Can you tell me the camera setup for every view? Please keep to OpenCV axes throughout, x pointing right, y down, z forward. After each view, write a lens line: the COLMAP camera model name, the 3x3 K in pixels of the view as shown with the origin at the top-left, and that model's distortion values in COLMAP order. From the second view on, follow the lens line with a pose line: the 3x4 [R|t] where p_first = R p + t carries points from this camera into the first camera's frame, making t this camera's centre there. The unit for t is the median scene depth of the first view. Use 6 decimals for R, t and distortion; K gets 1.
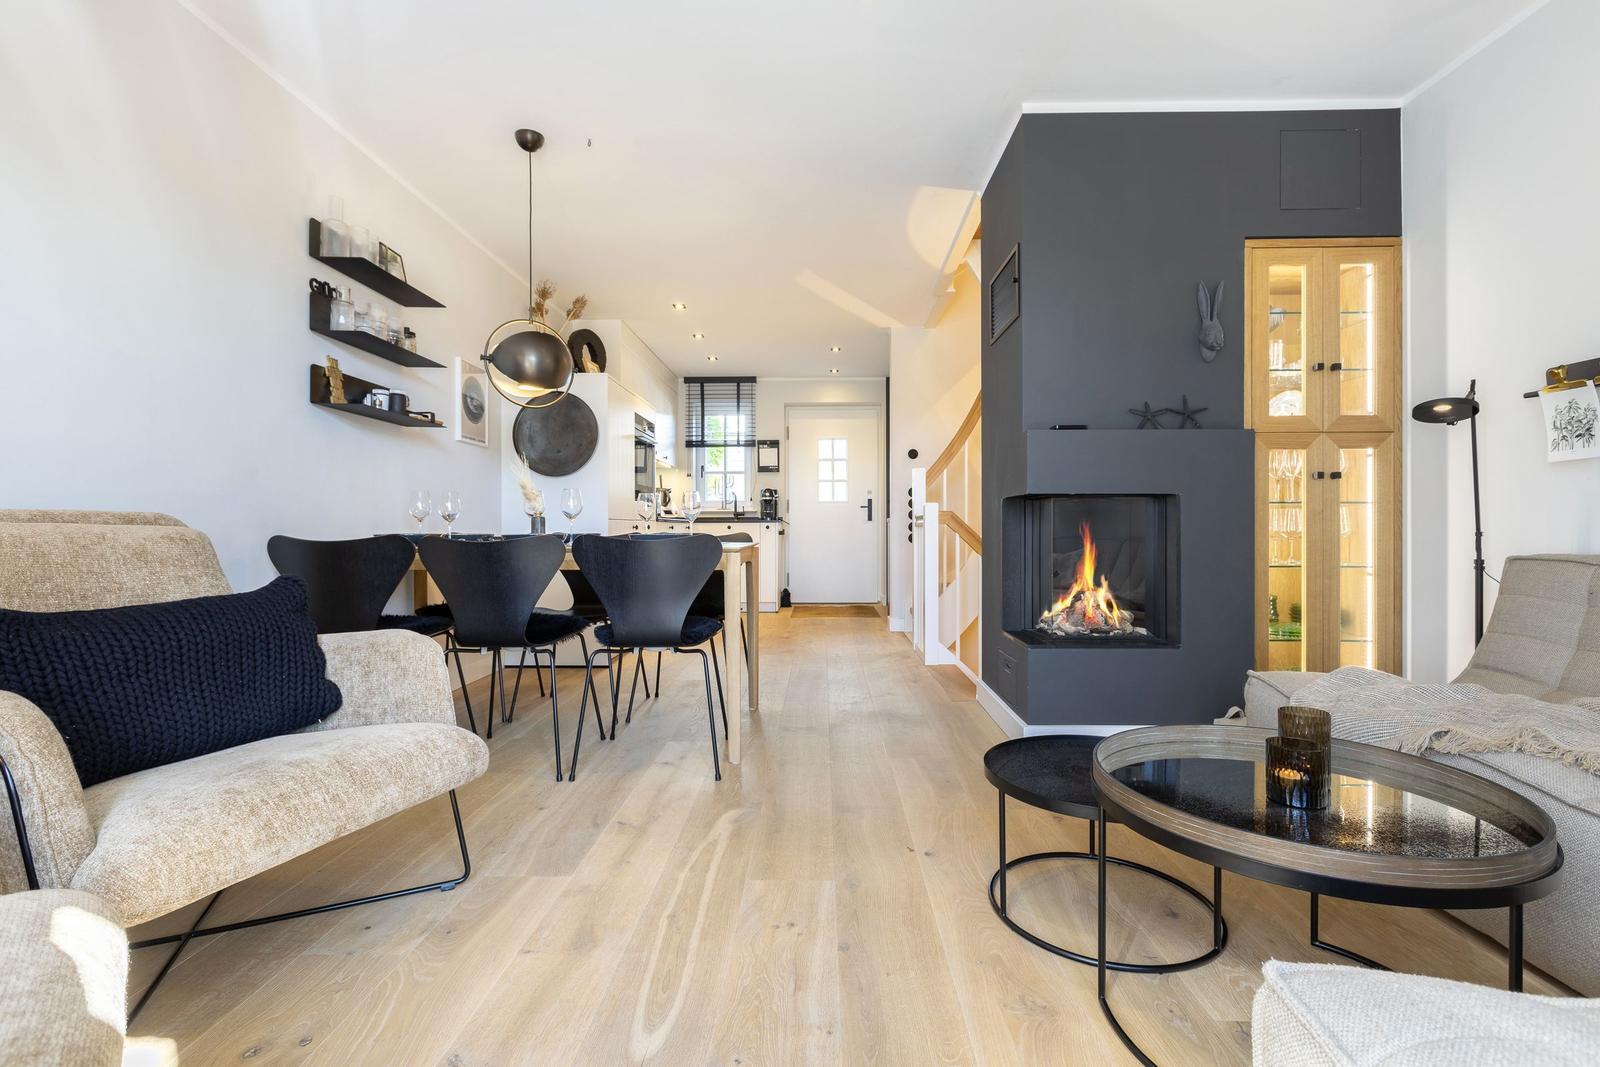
lens RADIAL K [[708.3, 0, 811.0], [0, 708.3, 531.0], [0, 0, 1]] dist [0.001116, 0.000058]
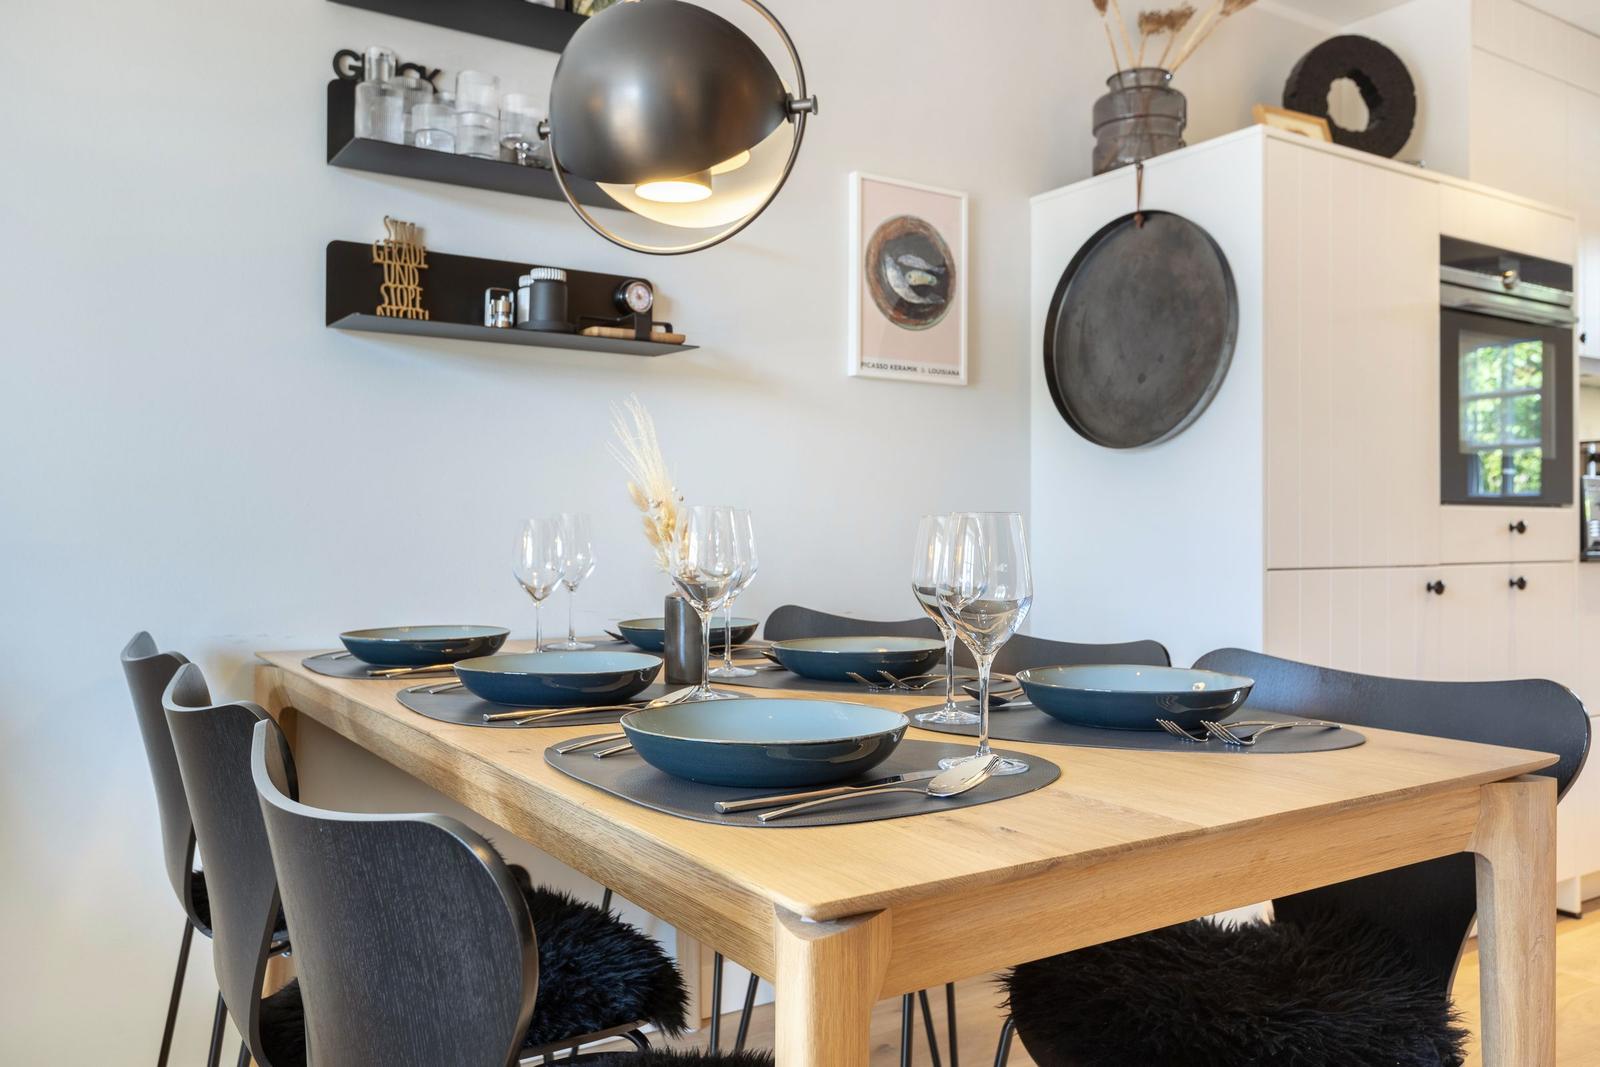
lens RADIAL K [[1229.2, 0, 800.0], [0, 1229.2, 533.5], [0, 0, 1]] dist [0.006592, 0.002373]
pose [[0.562759, 0.005705, -0.826601, 0.103705], [-0.004976, 0.999981, 0.003514, -0.052751], [0.826606, 0.002135, 0.562777, 0.779415]]
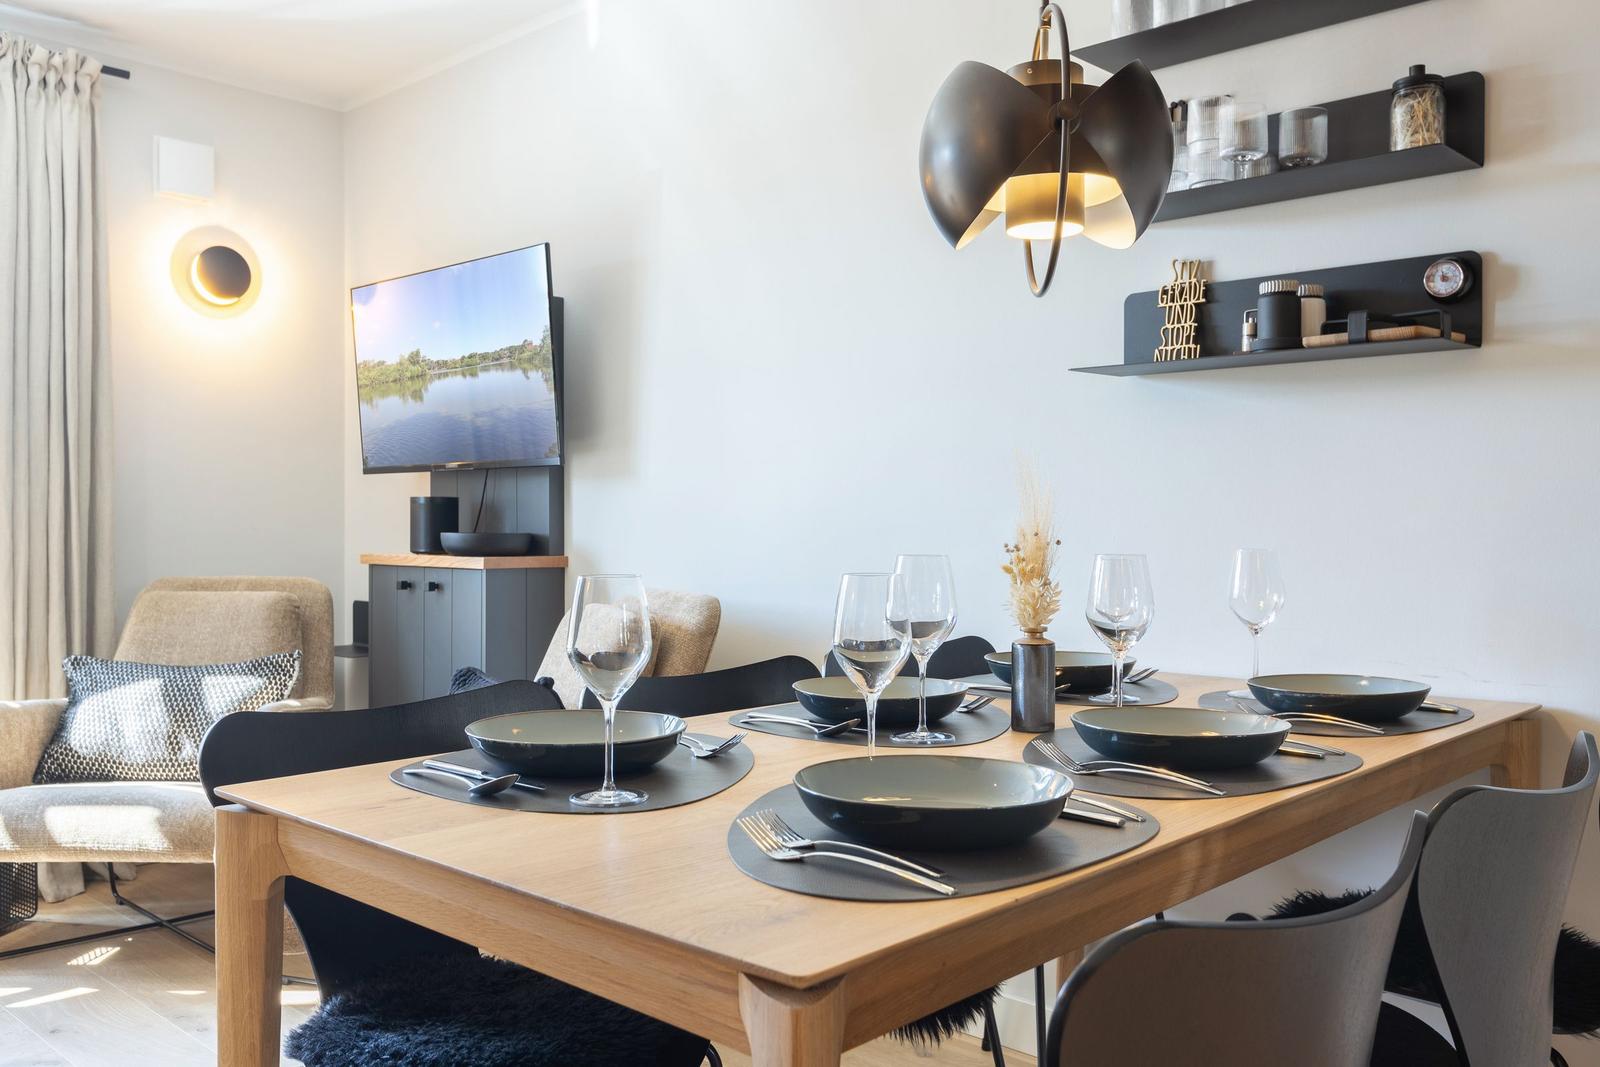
lens RADIAL K [[1328.1, 0, 800.0], [0, 1328.1, 533.5], [0, 0, 1]] dist [0.006934, 0.009323]
pose [[-0.682529, 0.004175, -0.730846, 0.117827], [-0.006663, 0.999907, 0.011934, -0.078662], [0.730828, 0.013015, -0.682438, 1.421302]]
